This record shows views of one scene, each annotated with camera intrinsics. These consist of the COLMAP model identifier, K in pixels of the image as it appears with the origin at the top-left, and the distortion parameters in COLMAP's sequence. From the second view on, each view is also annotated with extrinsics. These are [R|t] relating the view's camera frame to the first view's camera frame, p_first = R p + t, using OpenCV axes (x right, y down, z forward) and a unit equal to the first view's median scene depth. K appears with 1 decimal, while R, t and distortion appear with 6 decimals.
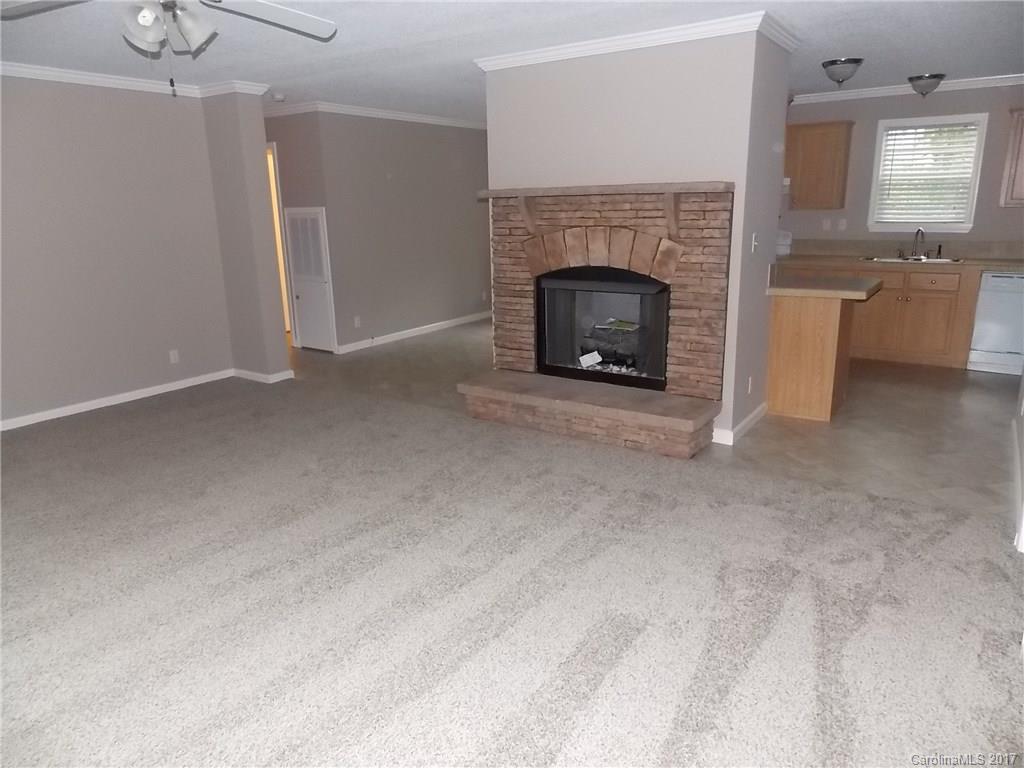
lens RADIAL K [[680.9, 0, 506.5], [0, 680.9, 382.8], [0, 0, 1]] dist [0.018168, -0.009941]
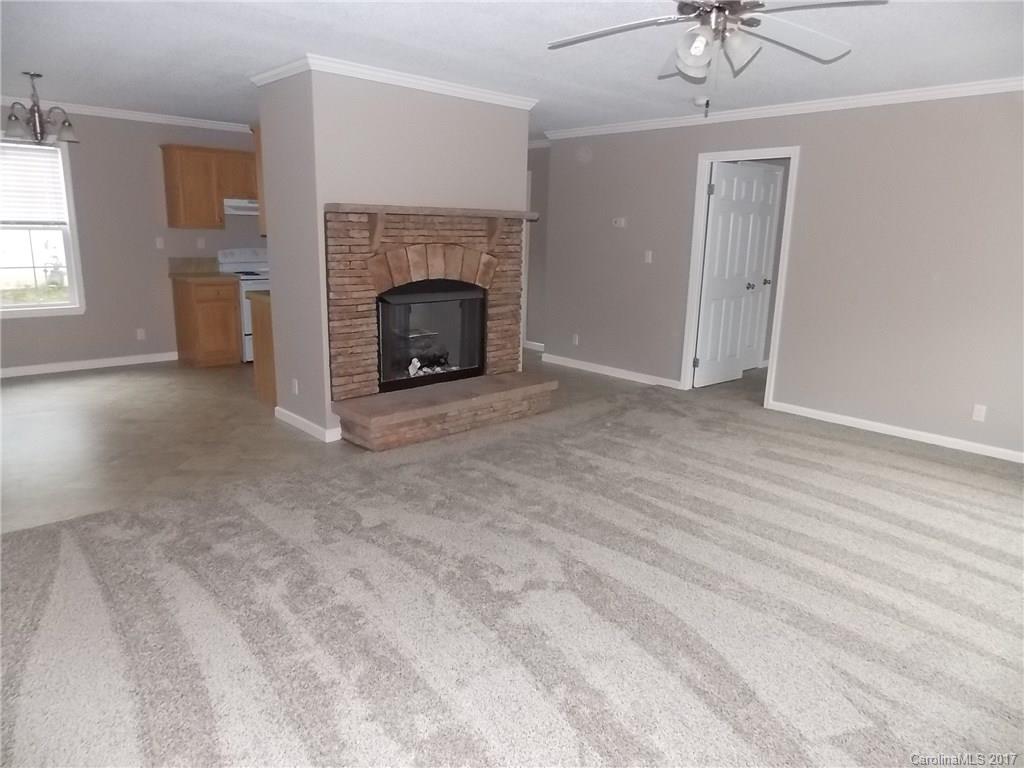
lens RADIAL K [[680.9, 0, 511.5], [0, 680.9, 379.2], [0, 0, 1]] dist [0.018168, -0.009941]
pose [[0.216030, -0.192537, 0.957215, -0.924028], [0.218951, 0.964950, 0.144679, -0.145081], [-0.951521, 0.178328, 0.250614, 0.622687]]
